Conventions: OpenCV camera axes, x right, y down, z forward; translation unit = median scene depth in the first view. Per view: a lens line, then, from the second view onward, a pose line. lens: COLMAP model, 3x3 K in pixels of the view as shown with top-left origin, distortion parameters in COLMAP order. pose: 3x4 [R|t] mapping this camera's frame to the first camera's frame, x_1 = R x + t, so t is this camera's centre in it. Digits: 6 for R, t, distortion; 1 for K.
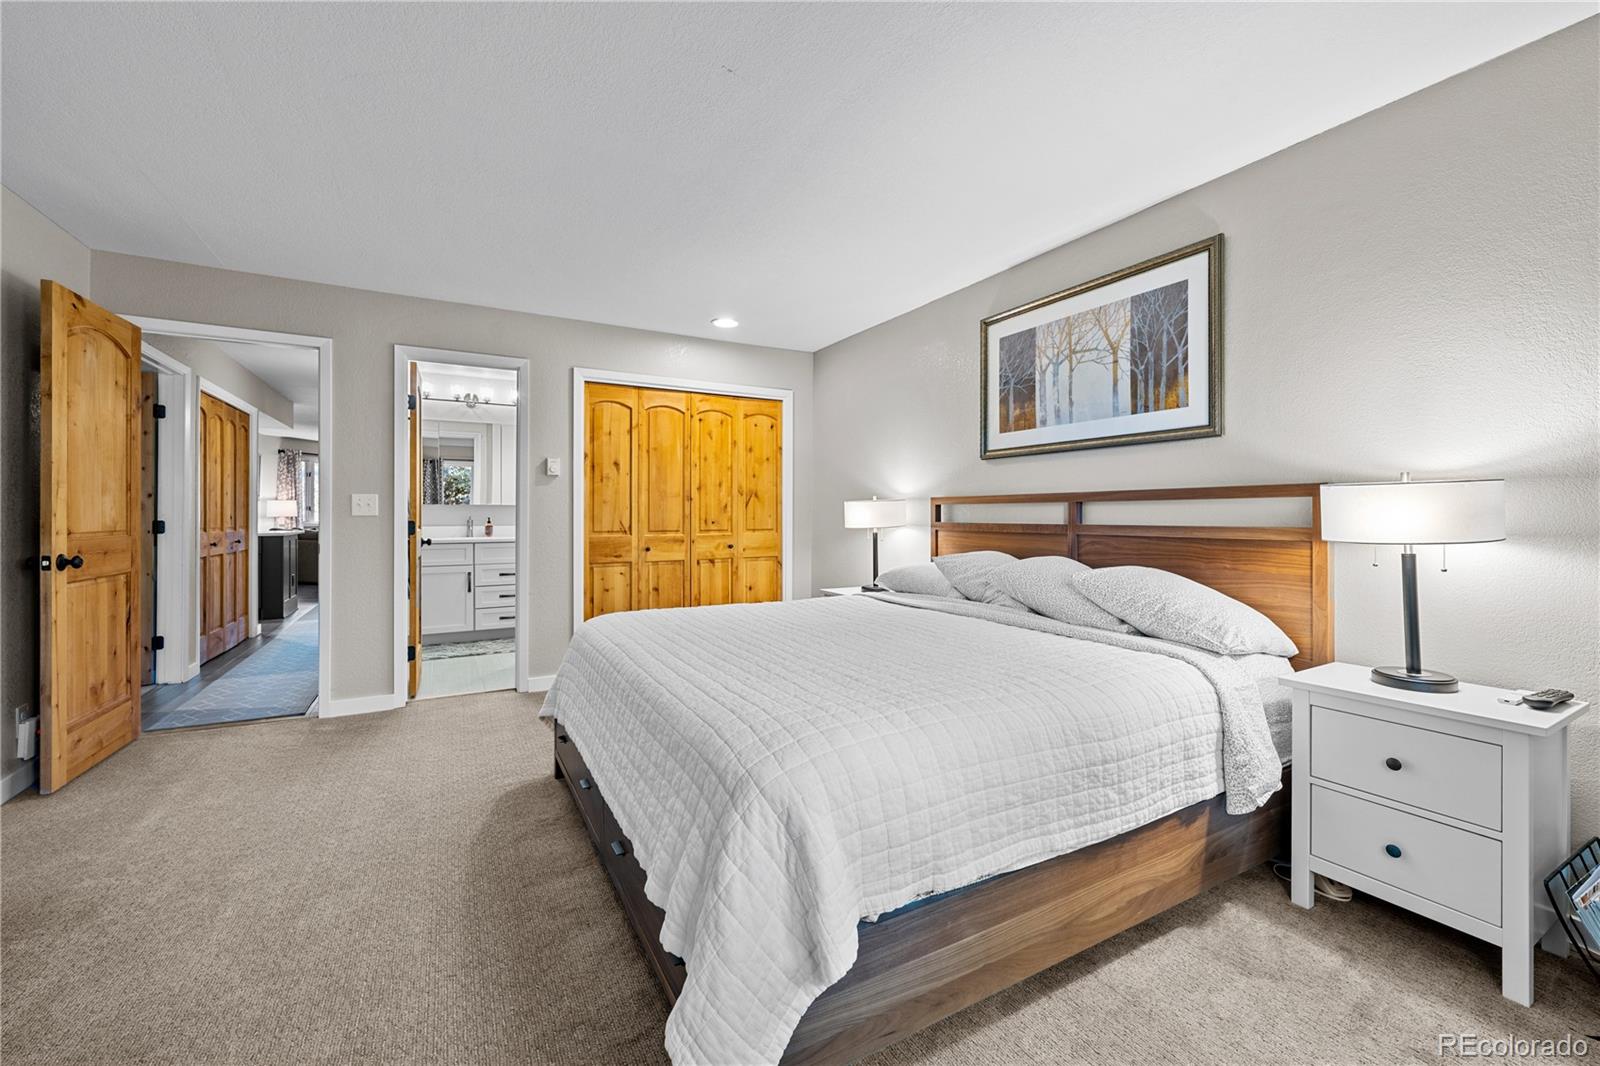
lens RADIAL K [[652.3, 0, 808.2], [0, 652.3, 512.2], [0, 0, 1]] dist [-0.000579, -0.000087]
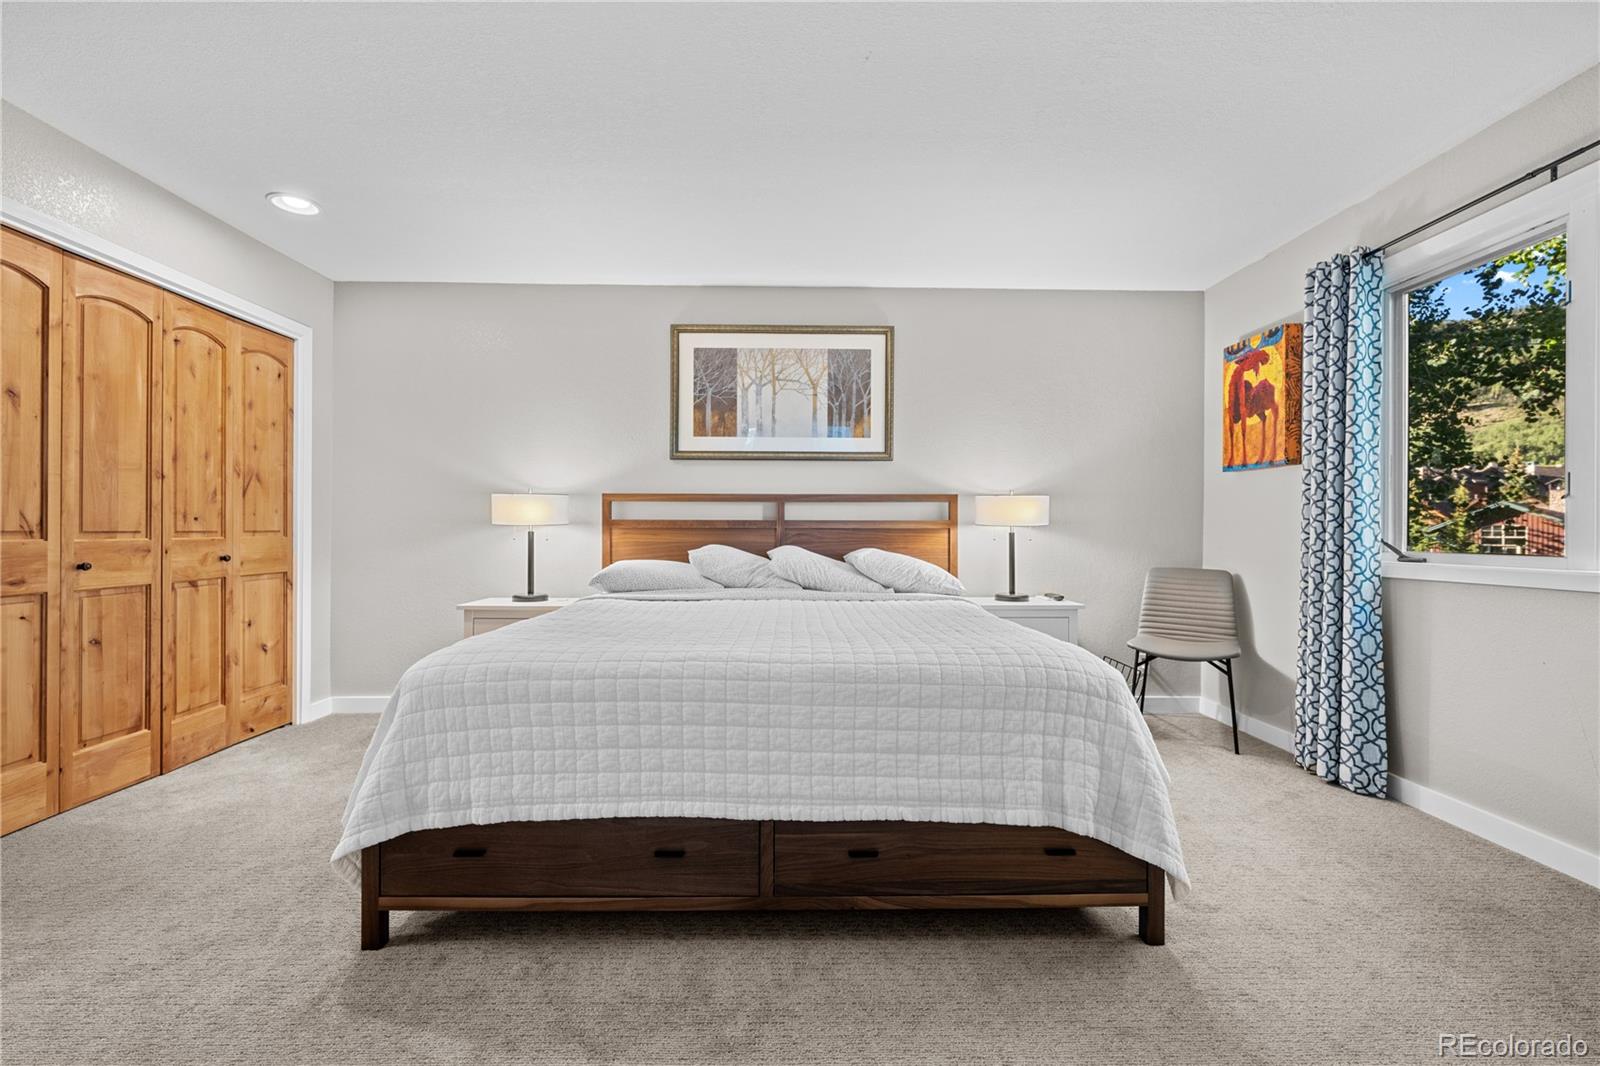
lens RADIAL K [[667.7, 0, 805.3], [0, 667.7, 528.7], [0, 0, 1]] dist [0.005808, 0.000098]
pose [[0.478901, 0.002827, 0.877864, -0.572740], [-0.006310, 0.999980, 0.000221, 0.029295], [-0.877846, -0.005645, 0.478910, 0.304610]]
